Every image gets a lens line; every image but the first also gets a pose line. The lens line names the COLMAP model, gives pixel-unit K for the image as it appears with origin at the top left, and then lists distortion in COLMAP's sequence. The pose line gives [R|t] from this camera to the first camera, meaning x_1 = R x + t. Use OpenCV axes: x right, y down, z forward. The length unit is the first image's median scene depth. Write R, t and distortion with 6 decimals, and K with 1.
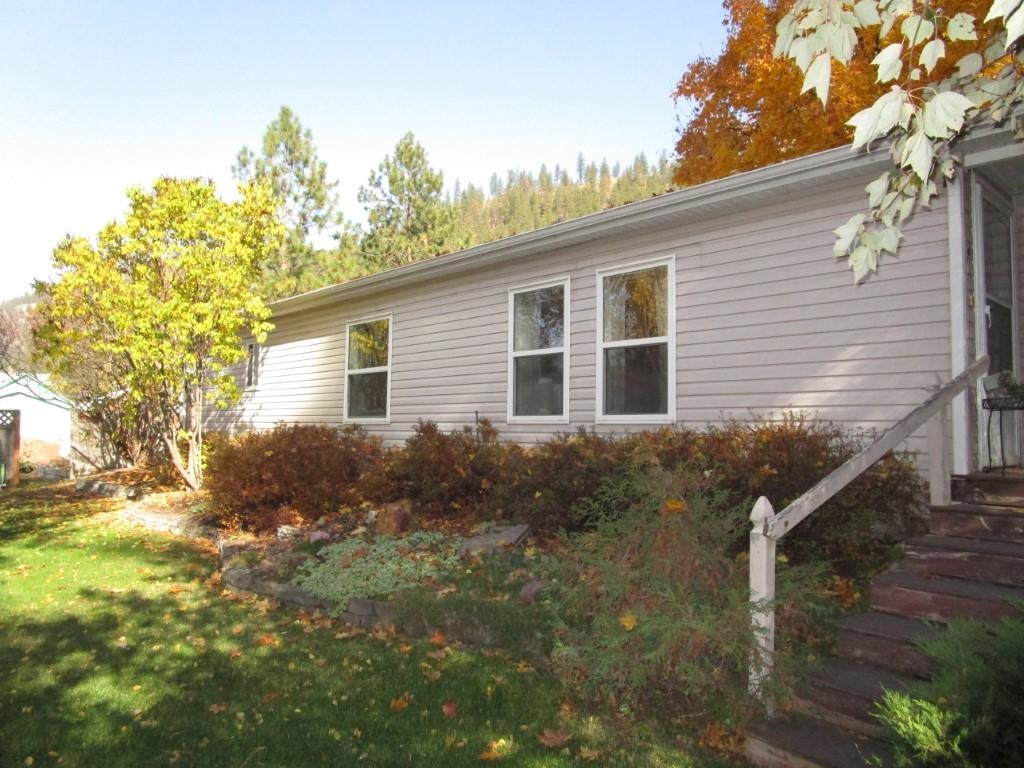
lens RADIAL K [[725.9, 0, 512.2], [0, 725.9, 384.5], [0, 0, 1]] dist [-0.020367, -0.000252]
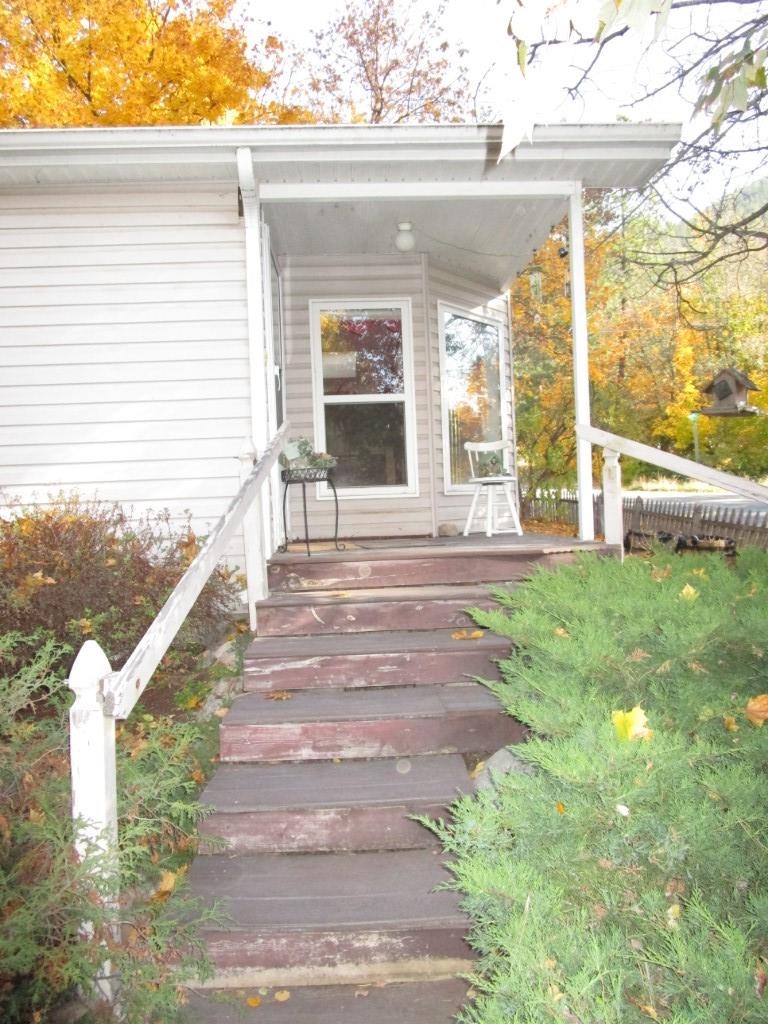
lens RADIAL K [[725.9, 0, 381.7], [0, 725.9, 513.3], [0, 0, 1]] dist [-0.020367, -0.000252]
pose [[0.637007, -0.049603, 0.769261, 0.055614], [-0.000898, 0.997879, 0.065088, 0.017508], [-0.770858, -0.042153, 0.635611, 0.402599]]
